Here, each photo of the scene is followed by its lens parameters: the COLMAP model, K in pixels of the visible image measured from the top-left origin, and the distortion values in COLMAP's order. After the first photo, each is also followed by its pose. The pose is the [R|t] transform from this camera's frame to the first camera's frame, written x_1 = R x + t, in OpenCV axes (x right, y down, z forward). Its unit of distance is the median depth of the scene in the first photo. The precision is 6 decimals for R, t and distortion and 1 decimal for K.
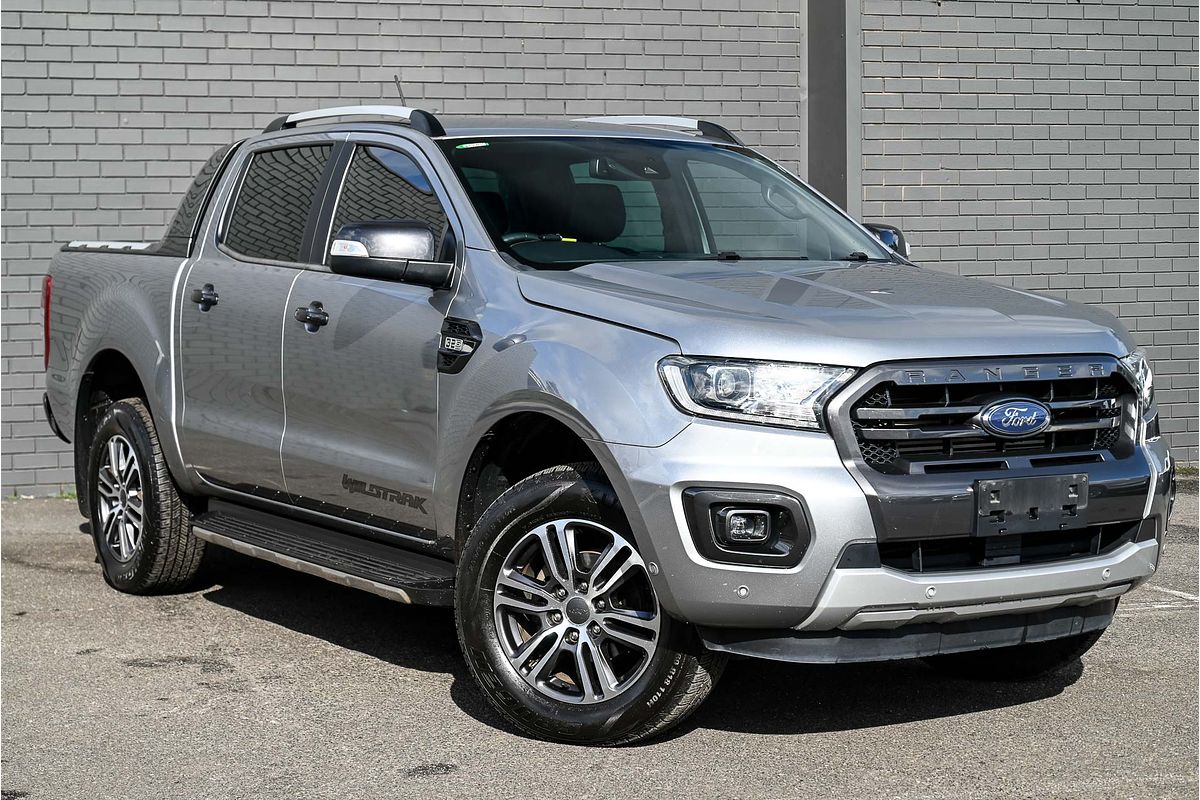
lens RADIAL K [[2119.7, 0, 600.0], [0, 2119.7, 400.0], [0, 0, 1]] dist [0.003399, -0.044673]
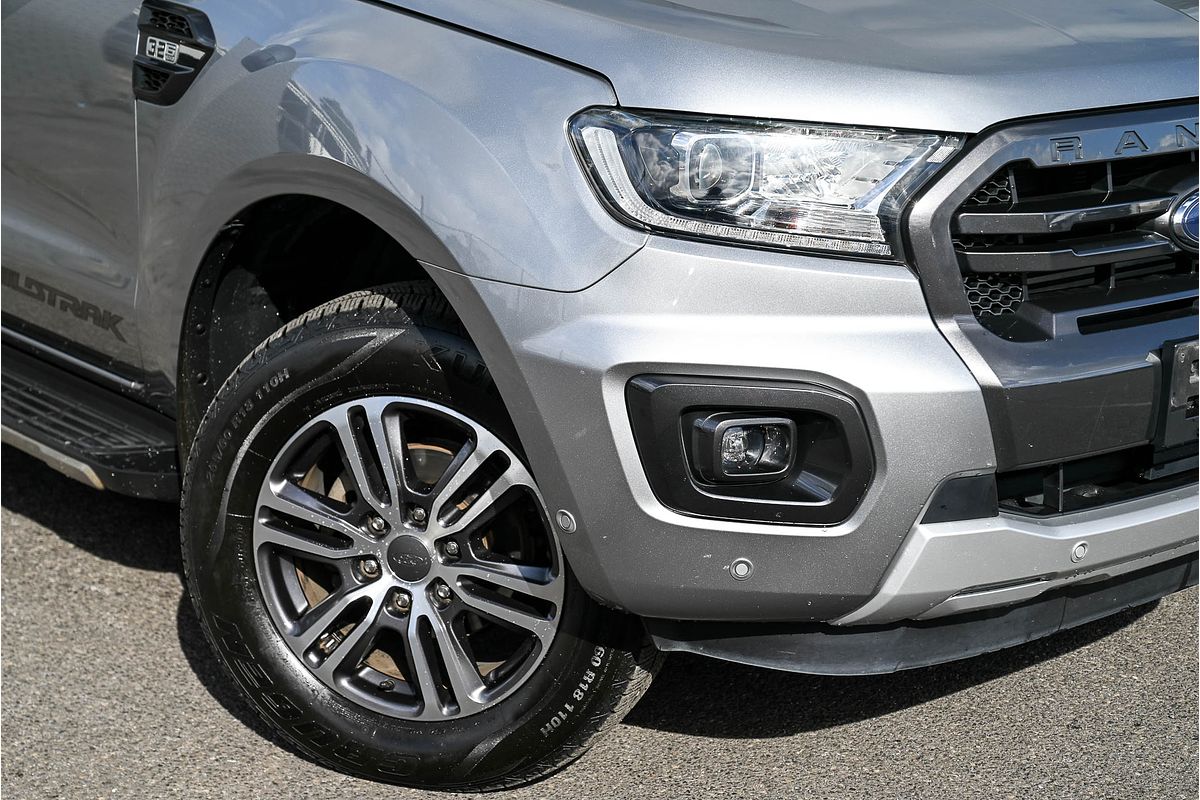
lens RADIAL K [[2225.6, 0, 600.8], [0, 2225.6, 422.5], [0, 0, 1]] dist [-0.002094, -0.051040]
pose [[0.992569, -0.022592, 0.119571, -0.029874], [-0.001188, 0.980768, 0.195175, -0.048992], [-0.121681, -0.193866, 0.973452, 0.446056]]
